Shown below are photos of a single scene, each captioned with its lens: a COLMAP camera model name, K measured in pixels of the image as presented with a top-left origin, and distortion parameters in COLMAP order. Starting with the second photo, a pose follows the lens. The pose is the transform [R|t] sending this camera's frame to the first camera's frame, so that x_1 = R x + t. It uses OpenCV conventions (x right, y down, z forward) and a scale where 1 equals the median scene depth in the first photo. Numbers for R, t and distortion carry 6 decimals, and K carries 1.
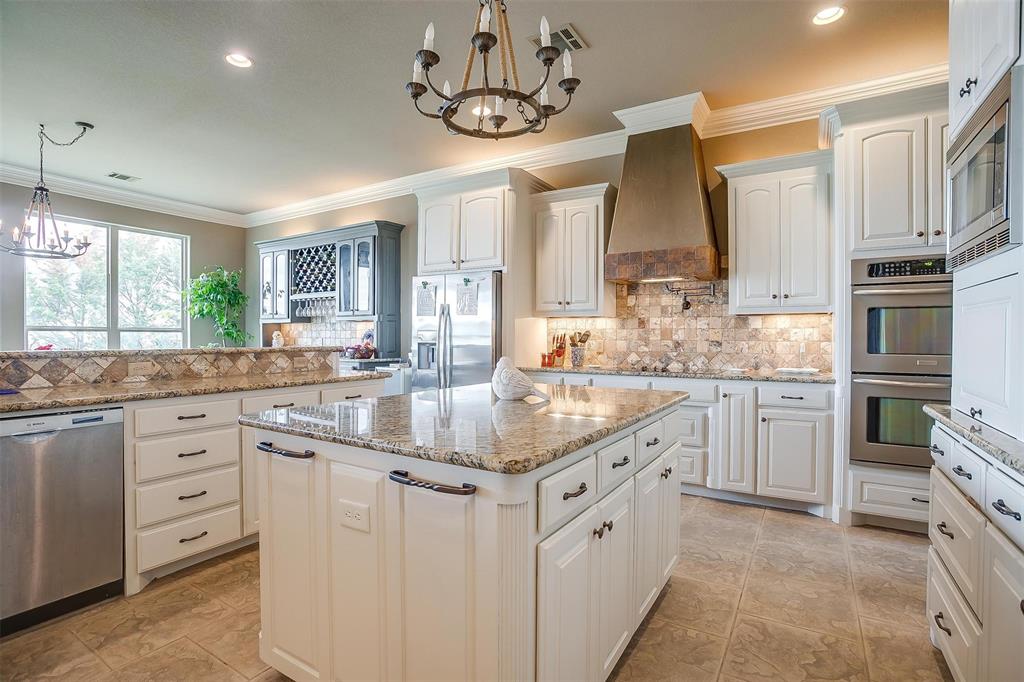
lens RADIAL K [[504.8, 0, 507.2], [0, 504.8, 337.7], [0, 0, 1]] dist [-0.065021, 0.025997]
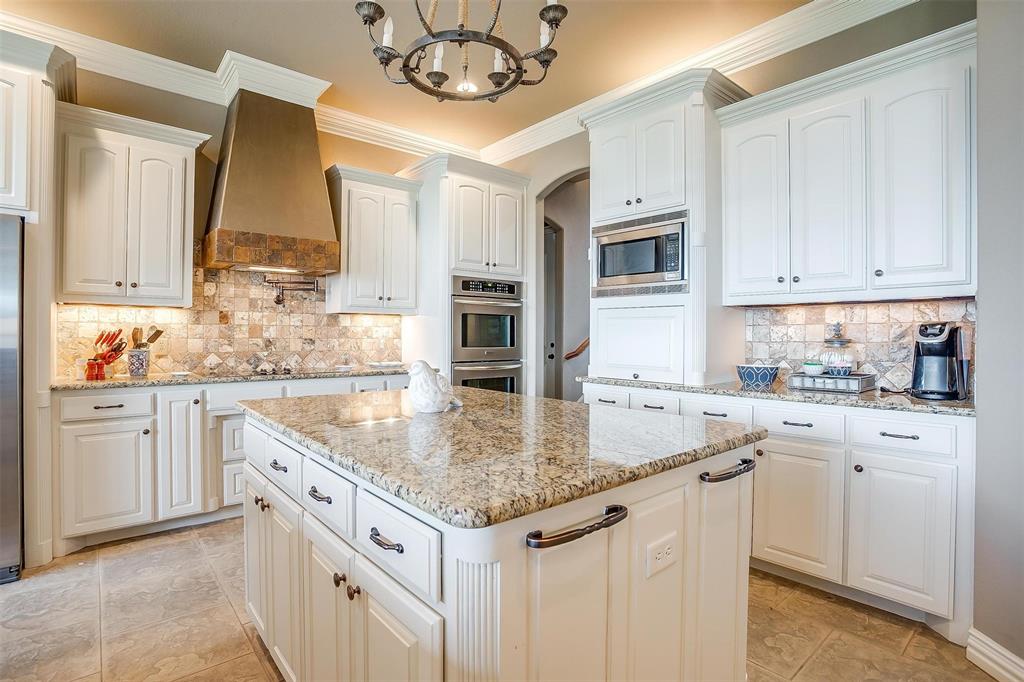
lens RADIAL K [[504.8, 0, 507.2], [0, 504.8, 337.7], [0, 0, 1]] dist [-0.065021, 0.025997]
pose [[0.308117, -0.004405, 0.951338, -0.377568], [-0.000981, 0.999987, 0.004948, -0.000525], [-0.951348, -0.002458, 0.308109, 0.323093]]
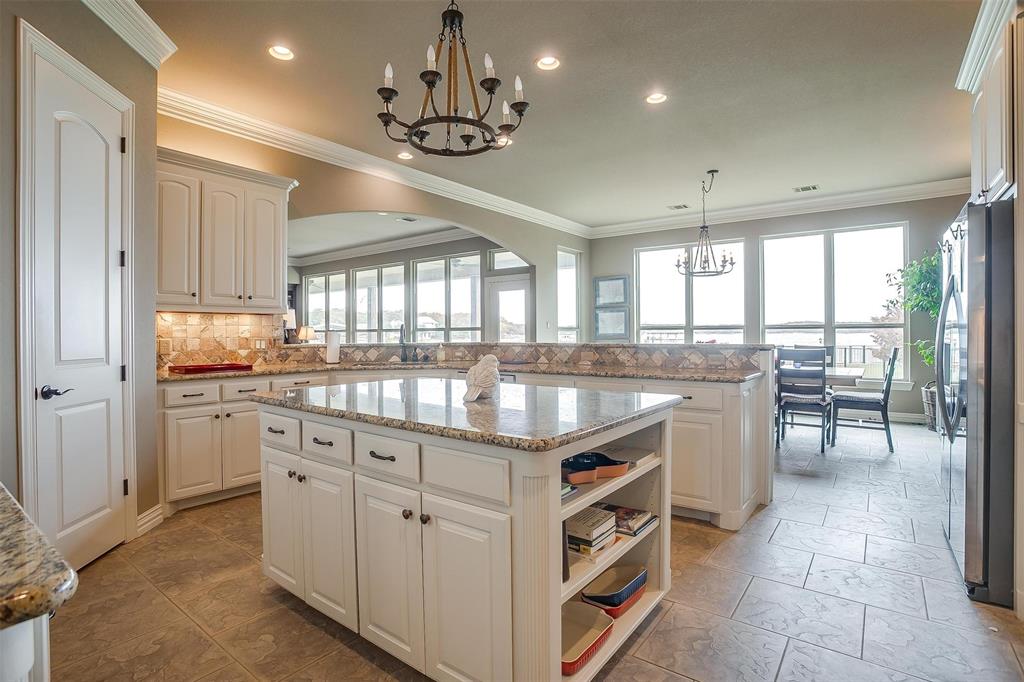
lens RADIAL K [[504.8, 0, 507.2], [0, 504.8, 337.7], [0, 0, 1]] dist [-0.065021, 0.025997]
pose [[-0.108878, 0.002103, -0.994053, 0.505102], [0.004418, 0.999989, 0.001631, 0.002571], [0.994045, -0.004214, -0.108886, 0.589576]]
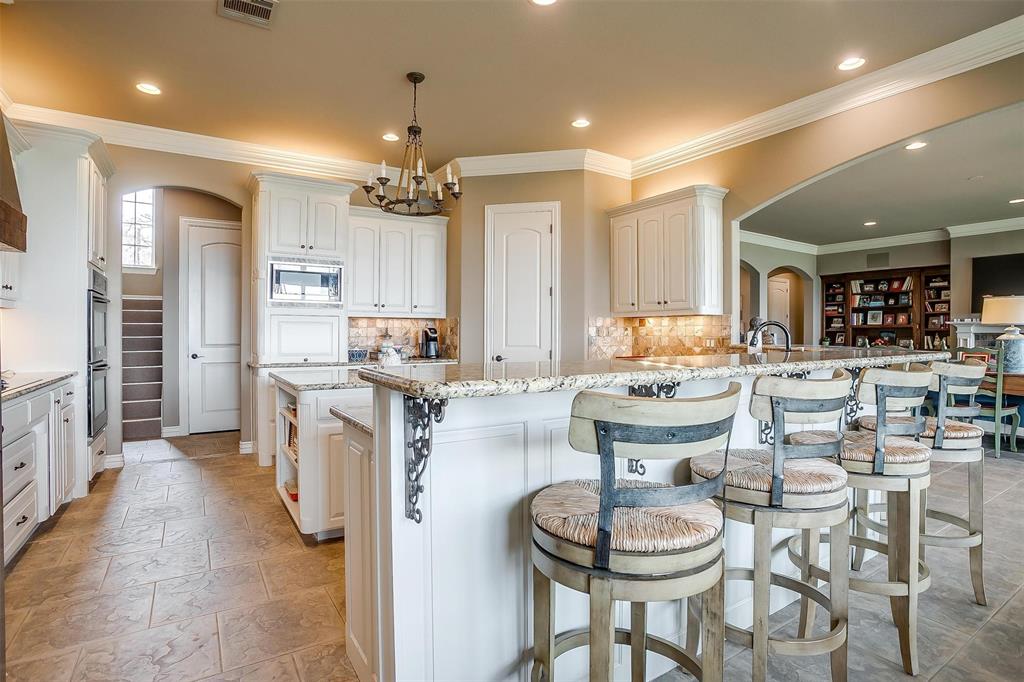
lens RADIAL K [[504.8, 0, 507.2], [0, 504.8, 337.7], [0, 0, 1]] dist [-0.065021, 0.025997]
pose [[-0.898247, -0.010350, 0.439368, -0.521260], [-0.004651, 0.999891, 0.014044, -0.008967], [-0.439466, 0.010572, -0.898197, 1.153475]]
